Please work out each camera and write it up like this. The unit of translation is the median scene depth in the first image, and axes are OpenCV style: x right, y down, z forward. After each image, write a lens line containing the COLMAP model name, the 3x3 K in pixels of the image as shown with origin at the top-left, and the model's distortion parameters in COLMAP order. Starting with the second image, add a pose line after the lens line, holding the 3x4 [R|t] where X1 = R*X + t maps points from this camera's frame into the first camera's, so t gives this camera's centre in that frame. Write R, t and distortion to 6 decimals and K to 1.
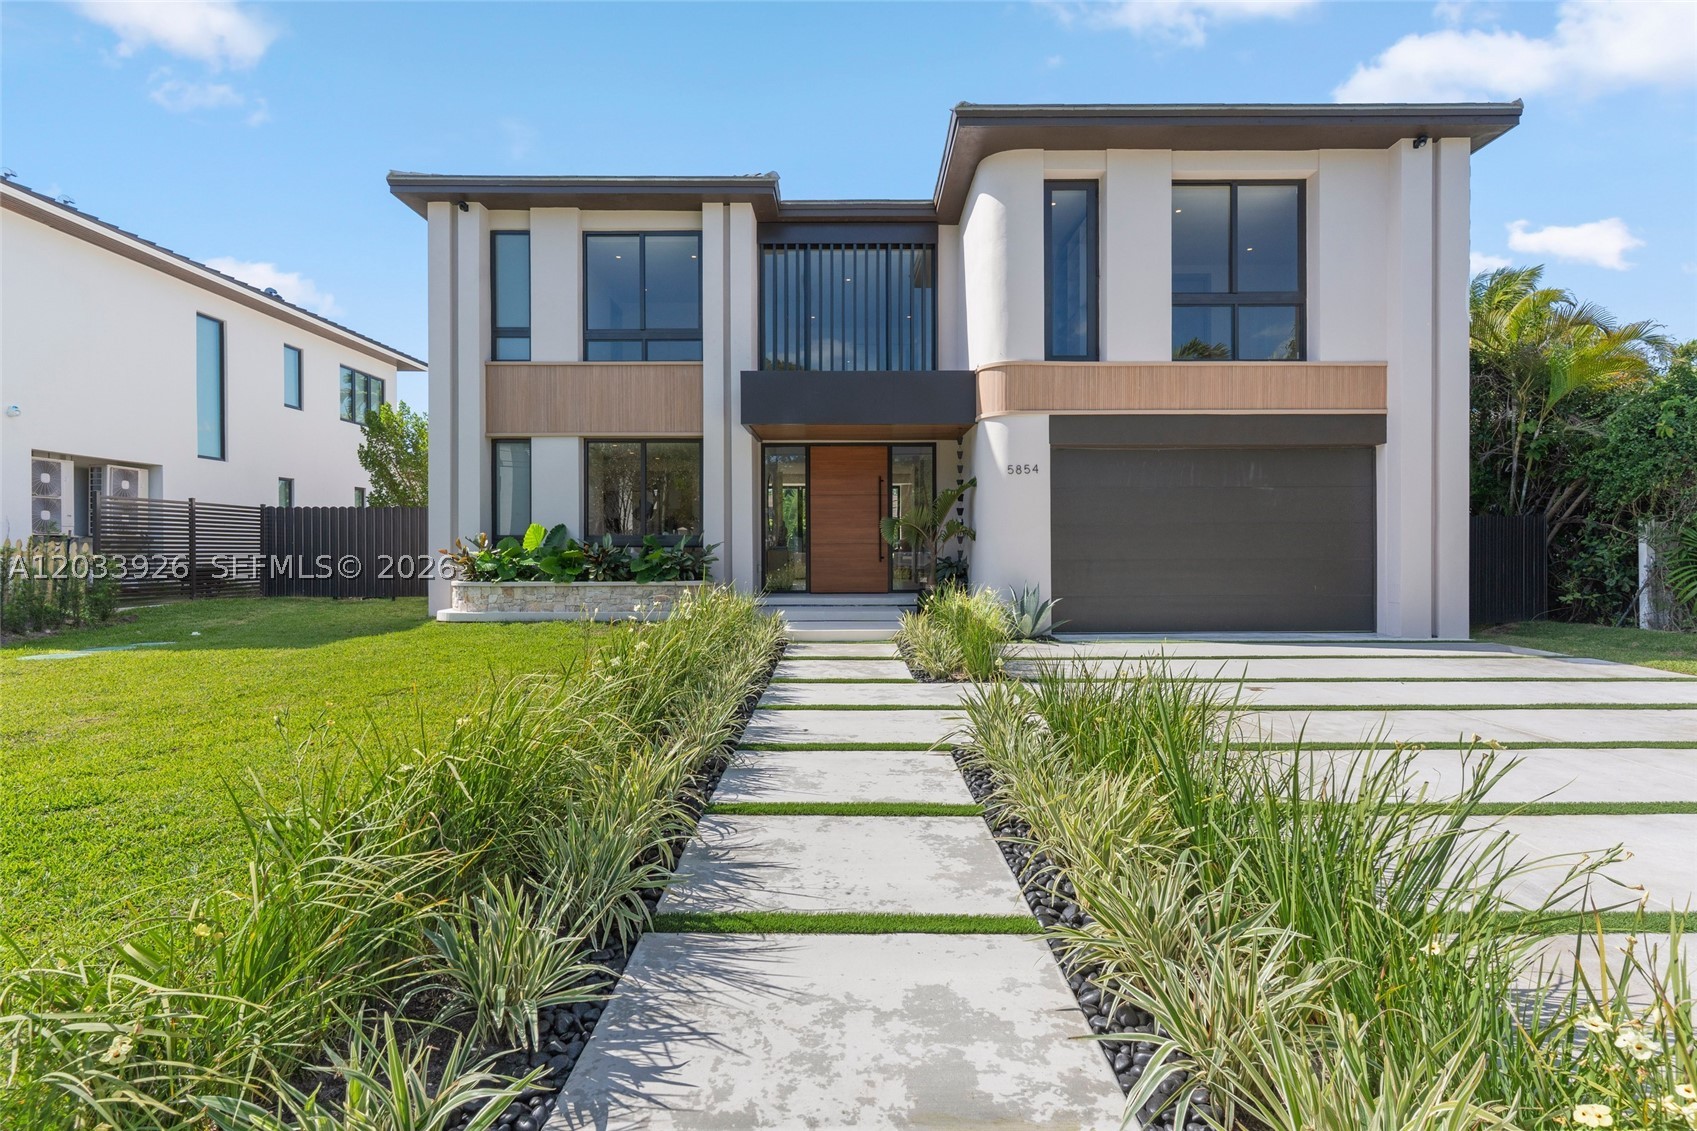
lens RADIAL K [[881.6, 0, 845.3], [0, 881.6, 563.1], [0, 0, 1]] dist [-0.025510, -0.000164]
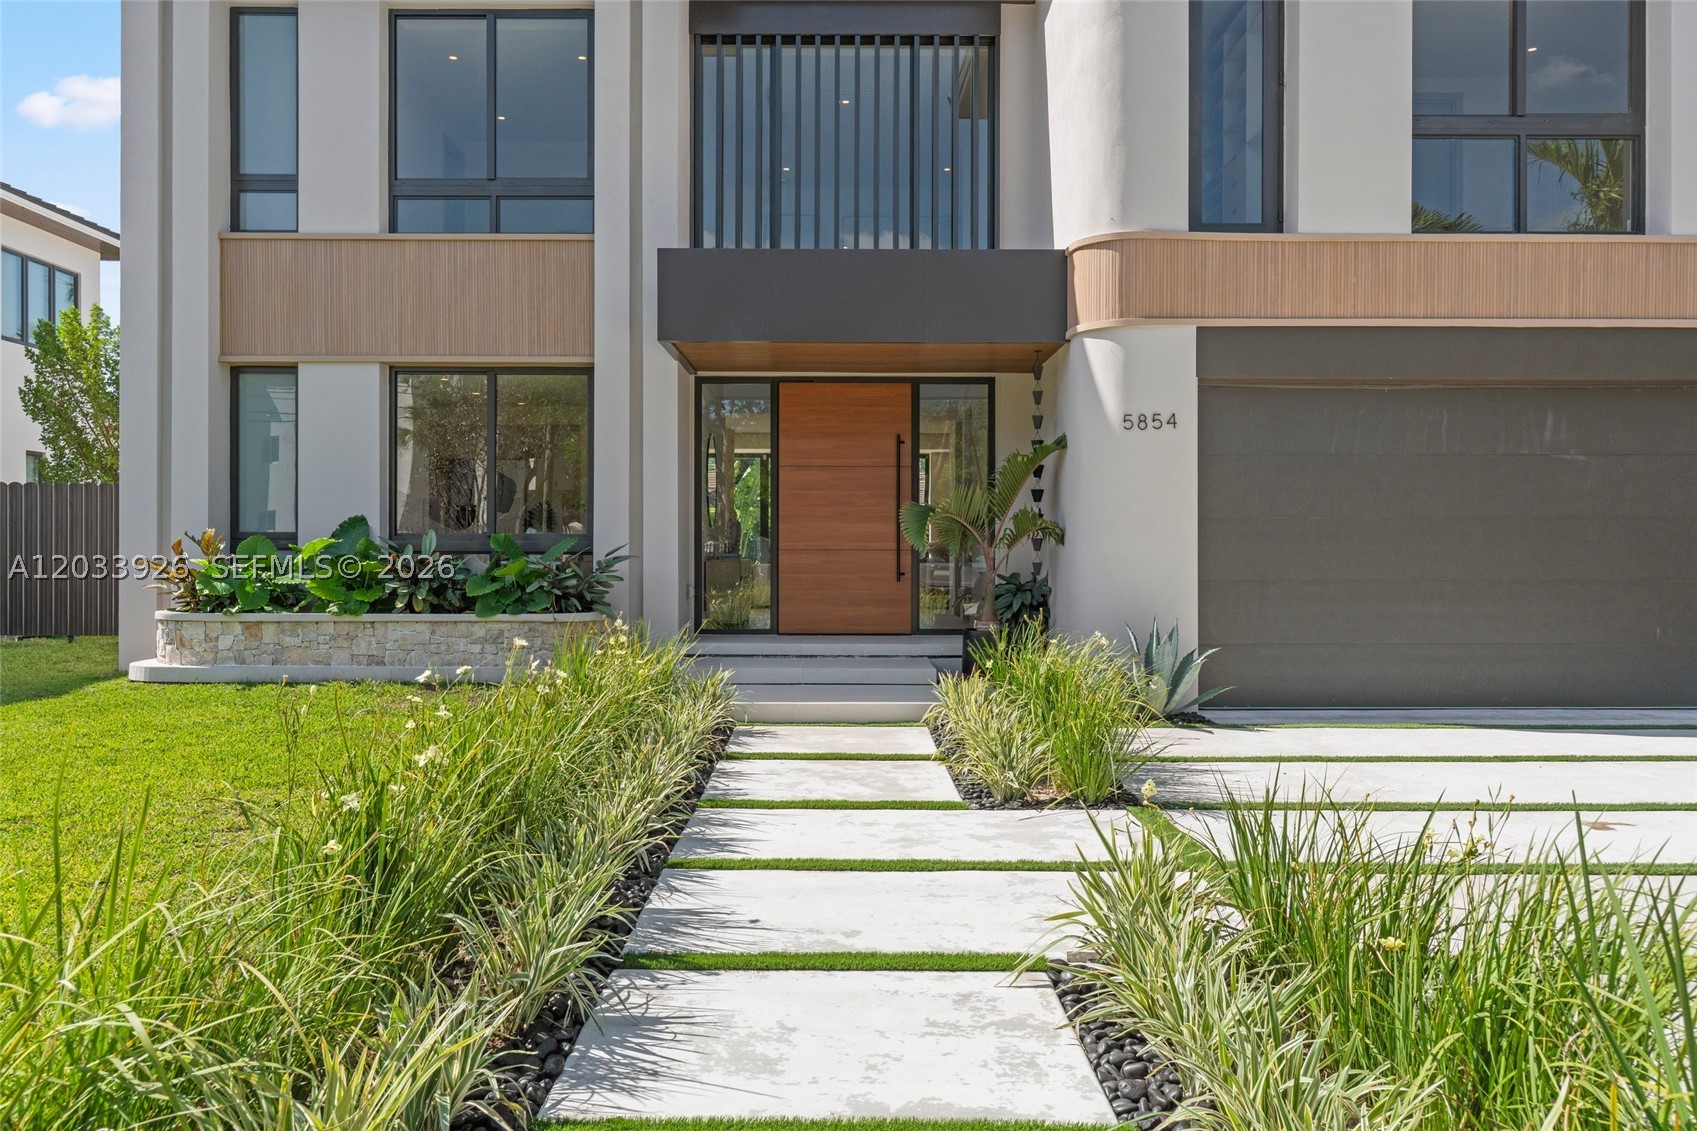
lens RADIAL K [[1335.1, 0, 852.2], [0, 1335.1, 567.2], [0, 0, 1]] dist [-0.000361, 0.000562]
pose [[0.999944, 0.004705, 0.009525, 0.000640], [-0.004642, 0.999968, -0.006576, -0.004864], [-0.009556, 0.006531, 0.999933, 0.123136]]
